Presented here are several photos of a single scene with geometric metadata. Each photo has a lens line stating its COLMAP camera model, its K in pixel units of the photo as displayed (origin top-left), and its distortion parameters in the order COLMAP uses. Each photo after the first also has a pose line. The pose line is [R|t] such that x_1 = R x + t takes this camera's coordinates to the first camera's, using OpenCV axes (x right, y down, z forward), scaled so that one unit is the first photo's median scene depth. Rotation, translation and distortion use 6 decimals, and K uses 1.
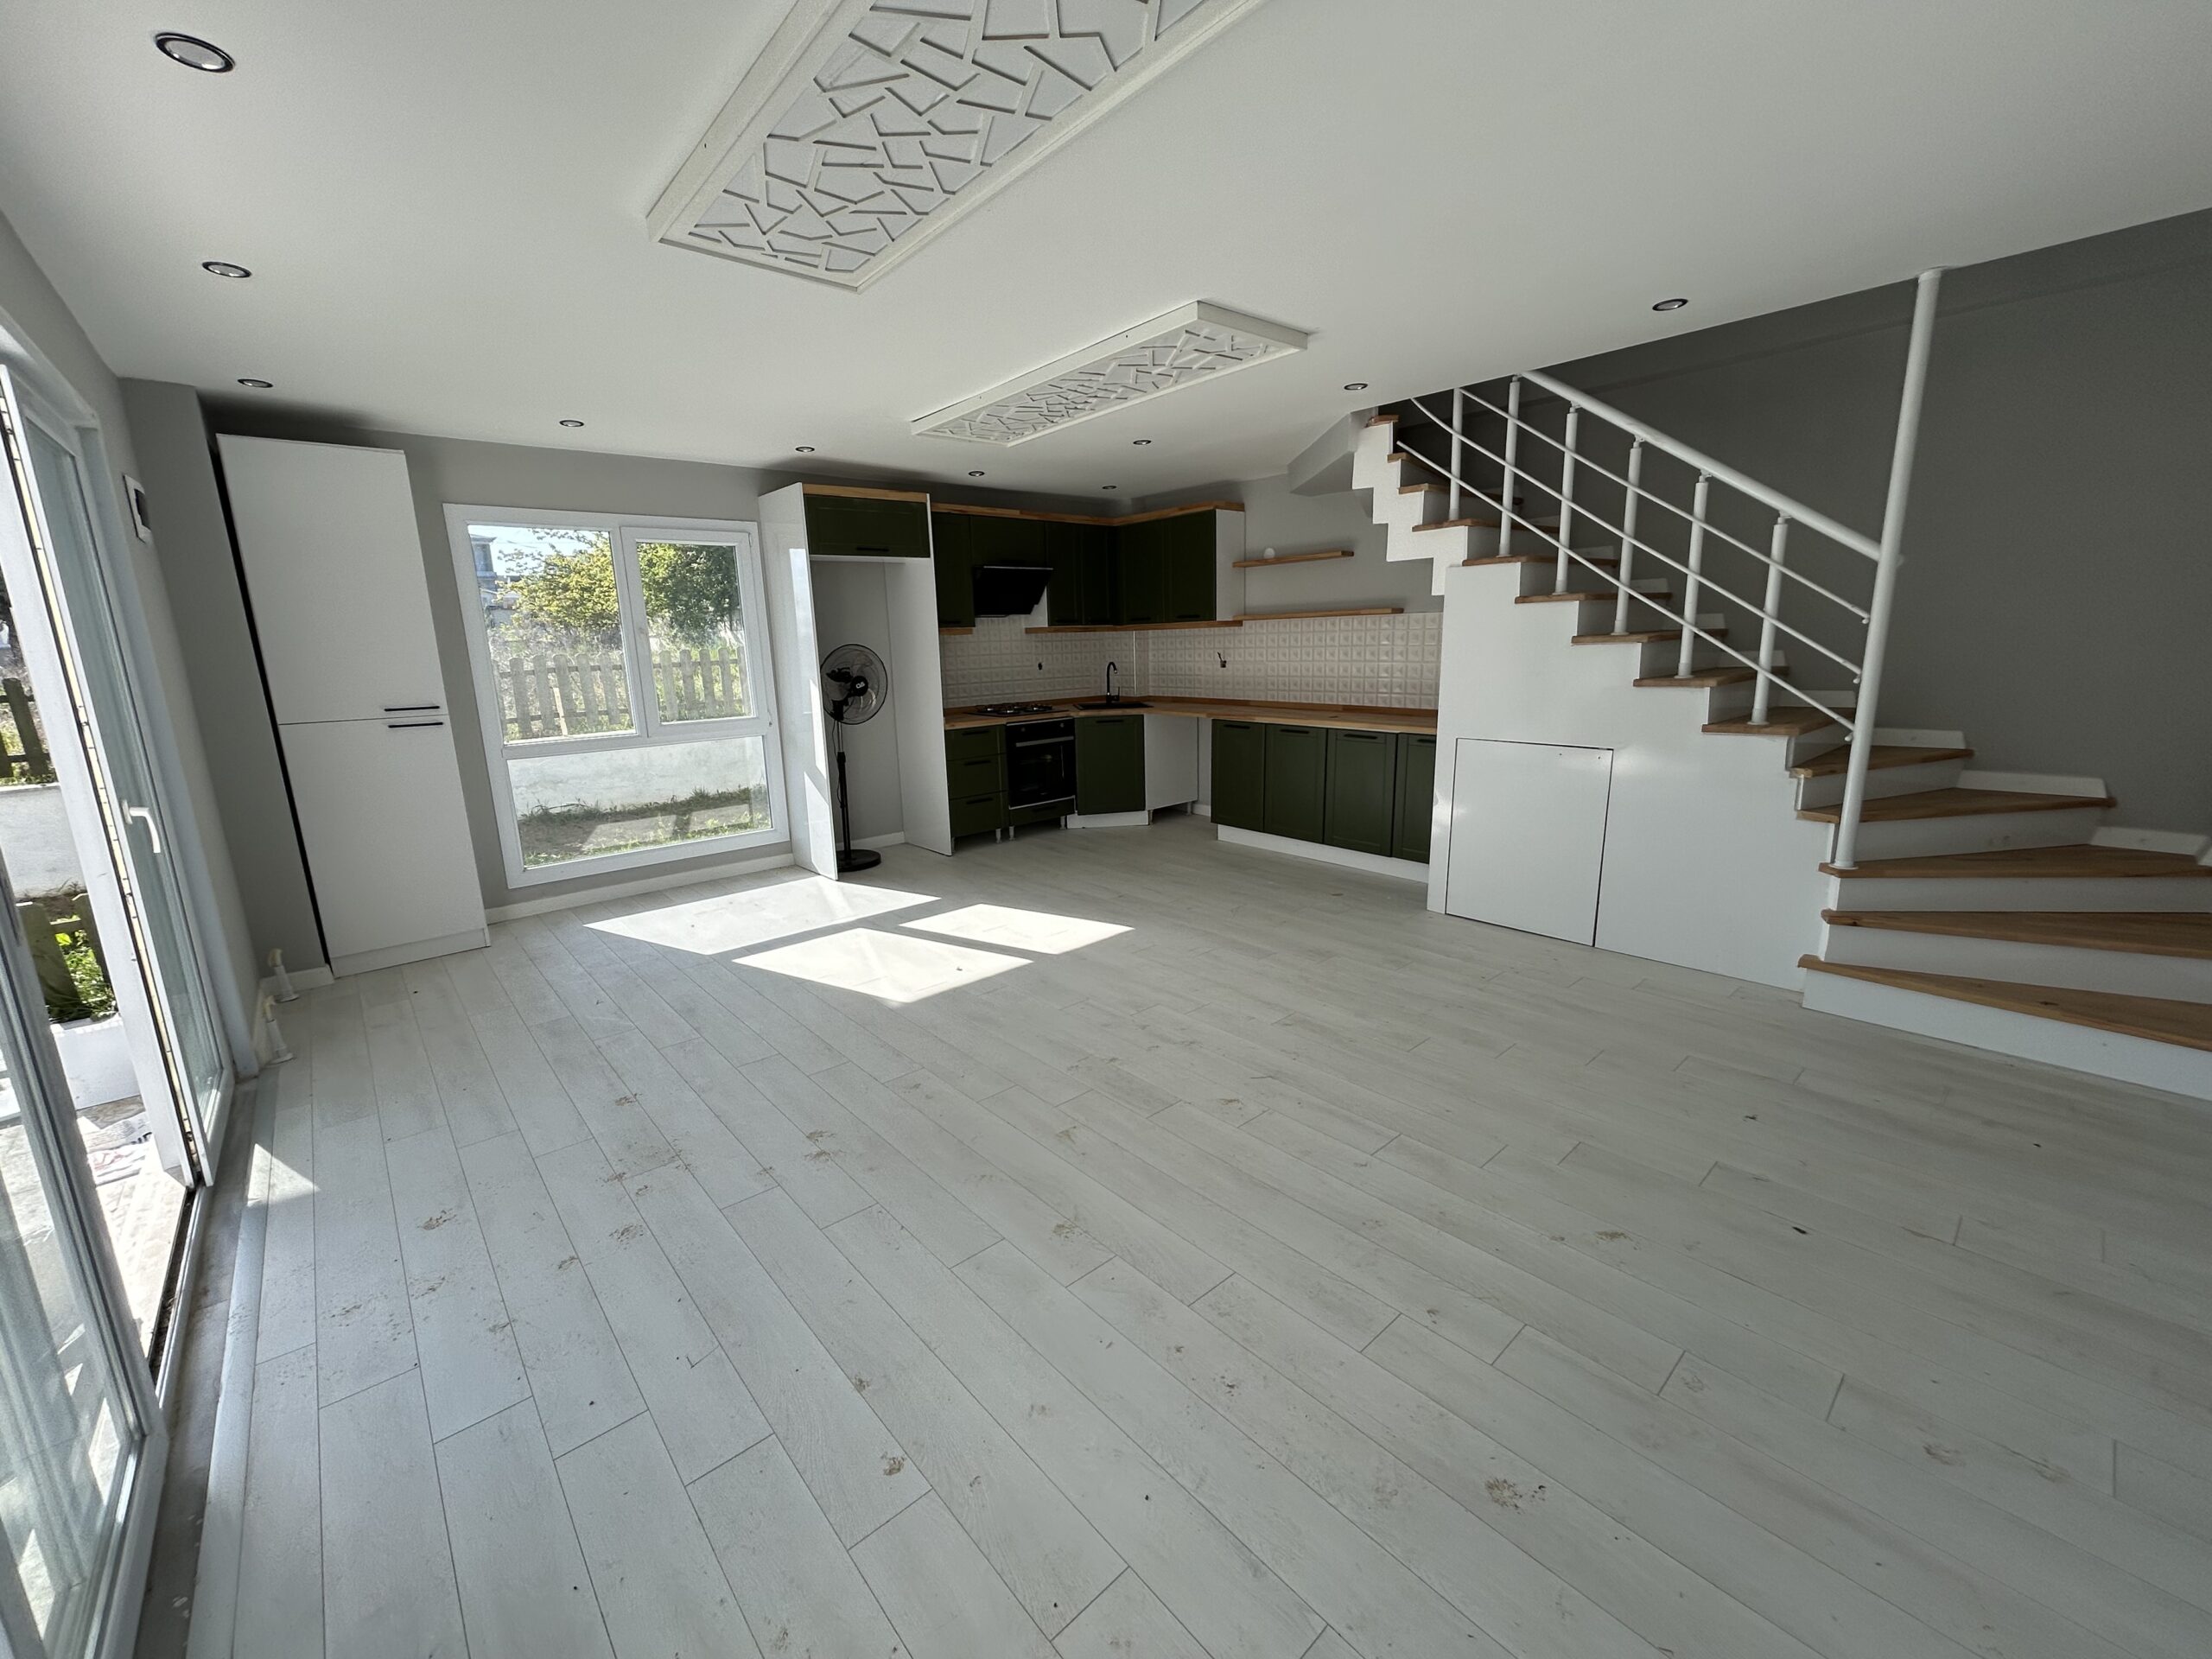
lens RADIAL K [[895.0, 0, 1106.0], [0, 895.0, 829.5], [0, 0, 1]] dist [-0.017831, 0.004208]
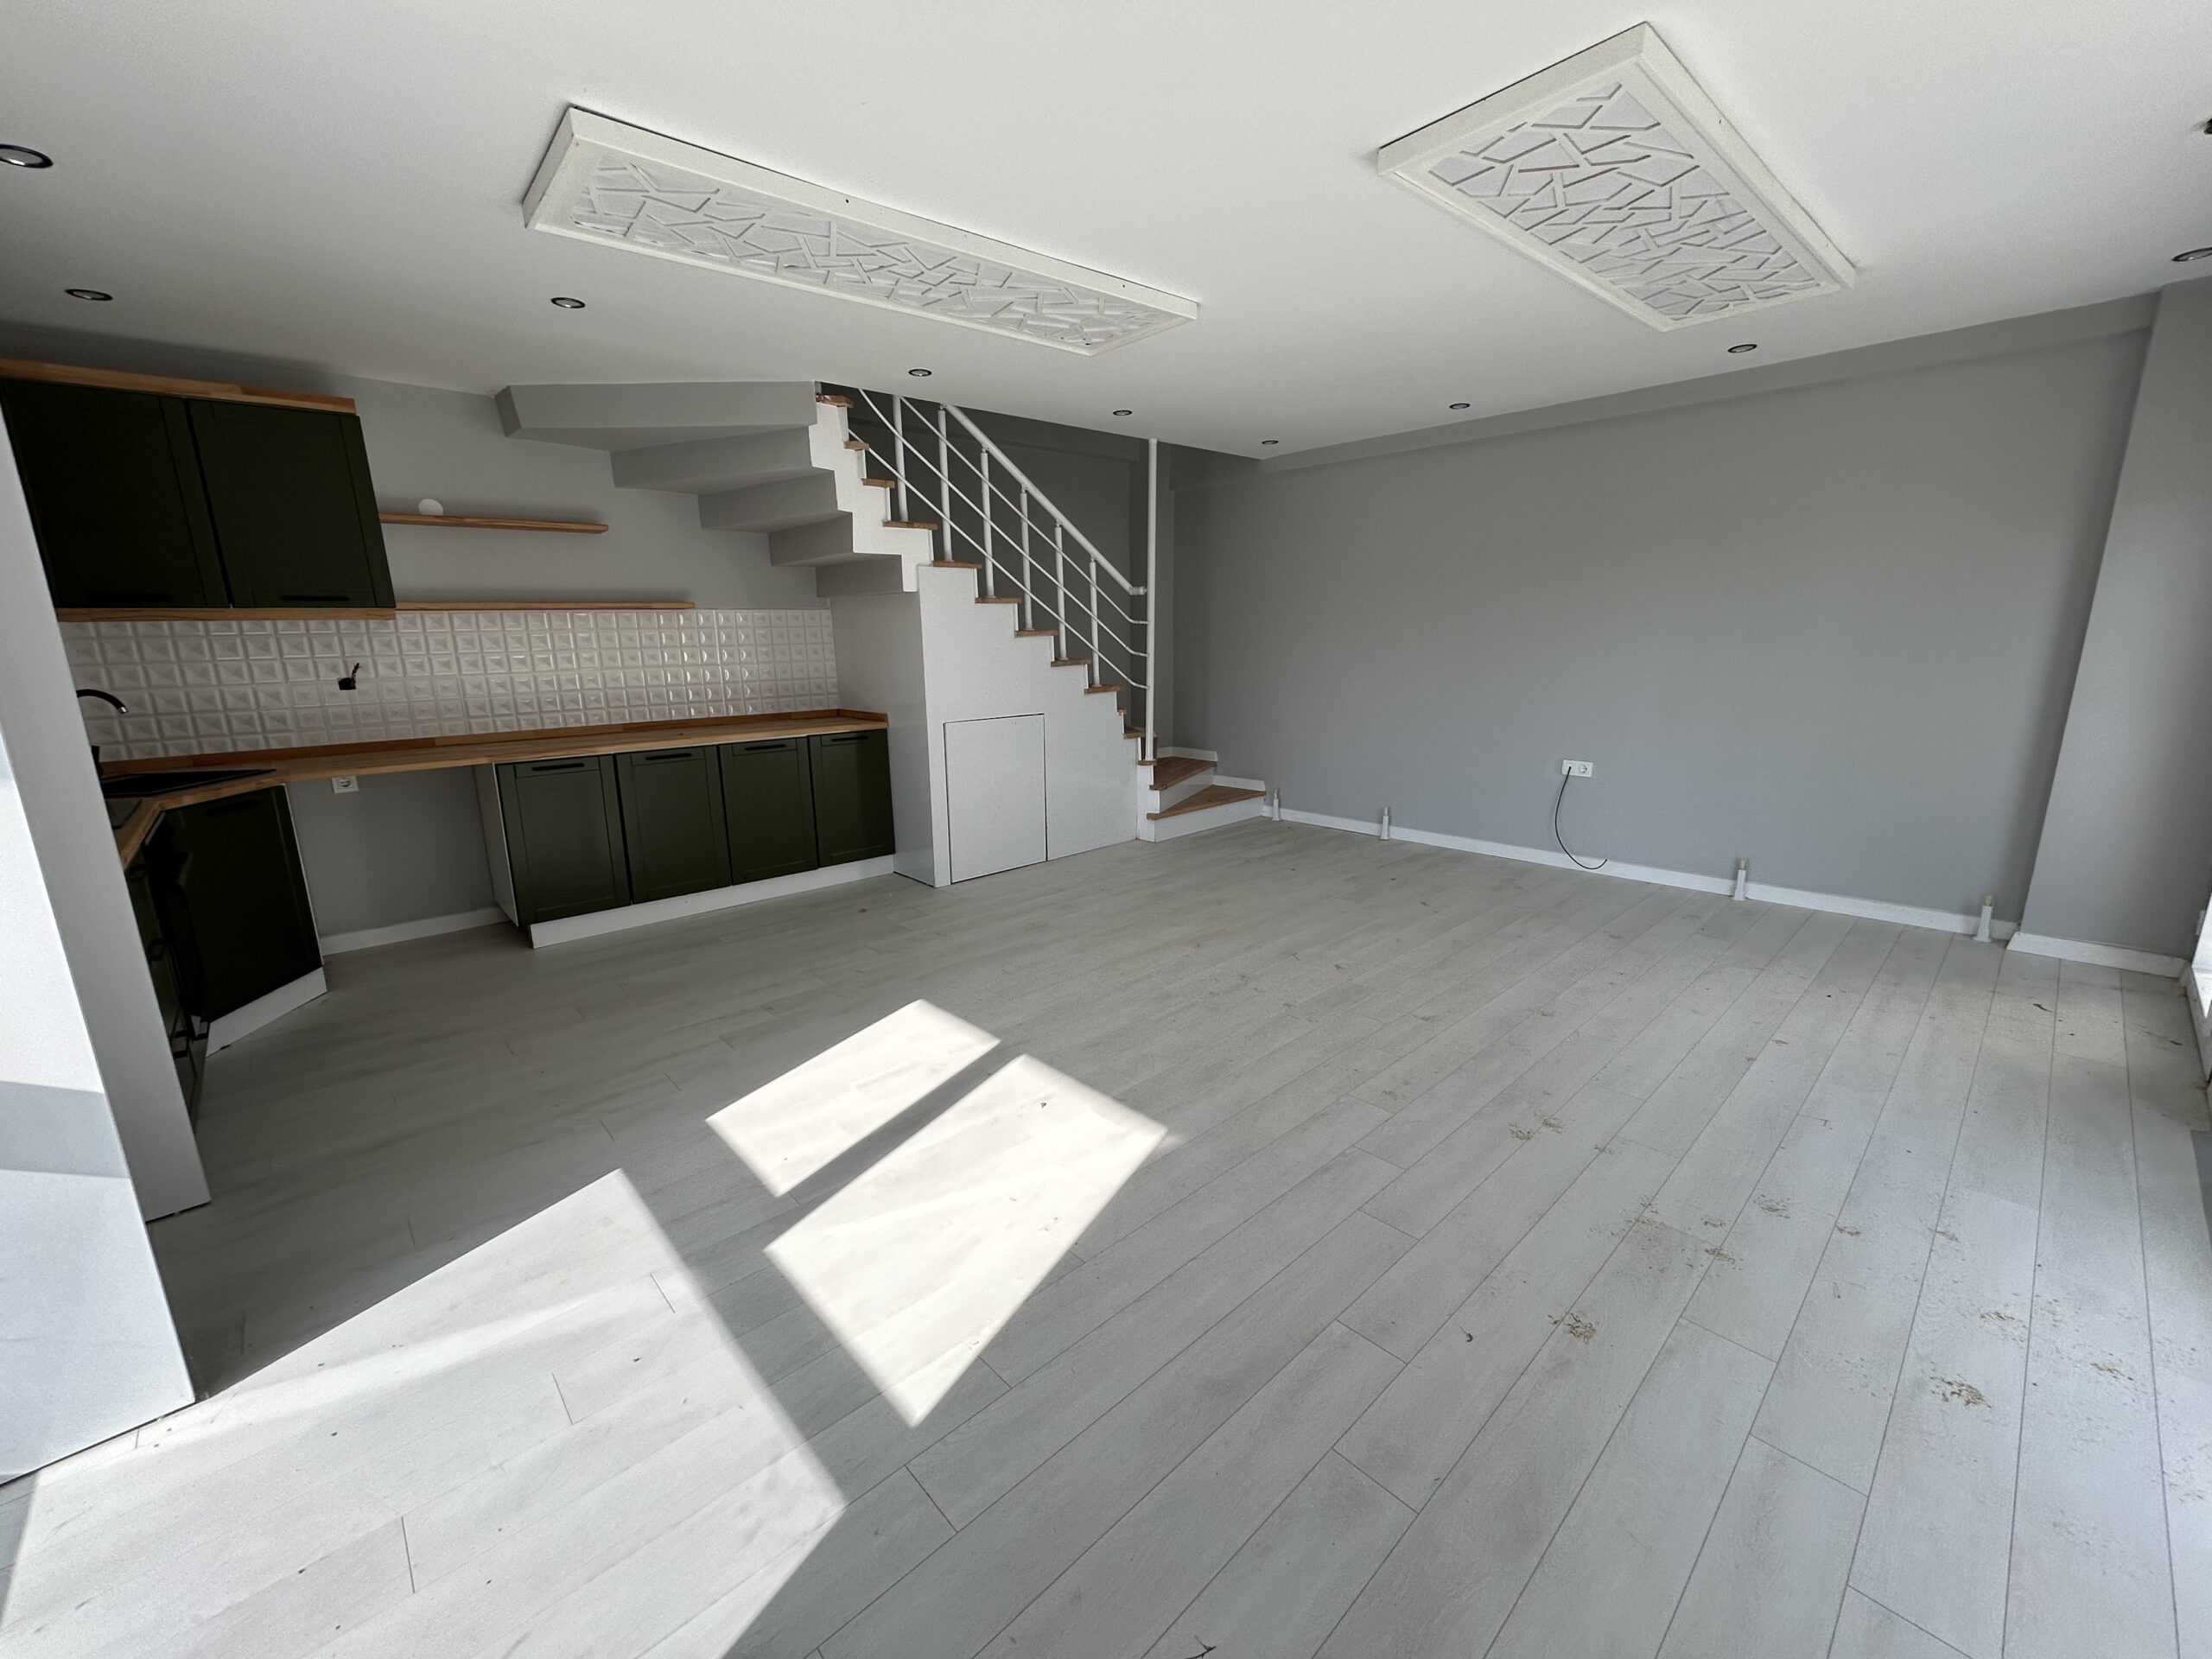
lens RADIAL K [[876.6, 0, 1106.0], [0, 876.6, 829.5], [0, 0, 1]] dist [-0.000959, 0.000103]
pose [[-0.017788, -0.199311, 0.979775, -0.774239], [0.228485, 0.953190, 0.198051, -0.161756], [-0.973385, 0.227387, 0.028584, 0.891712]]
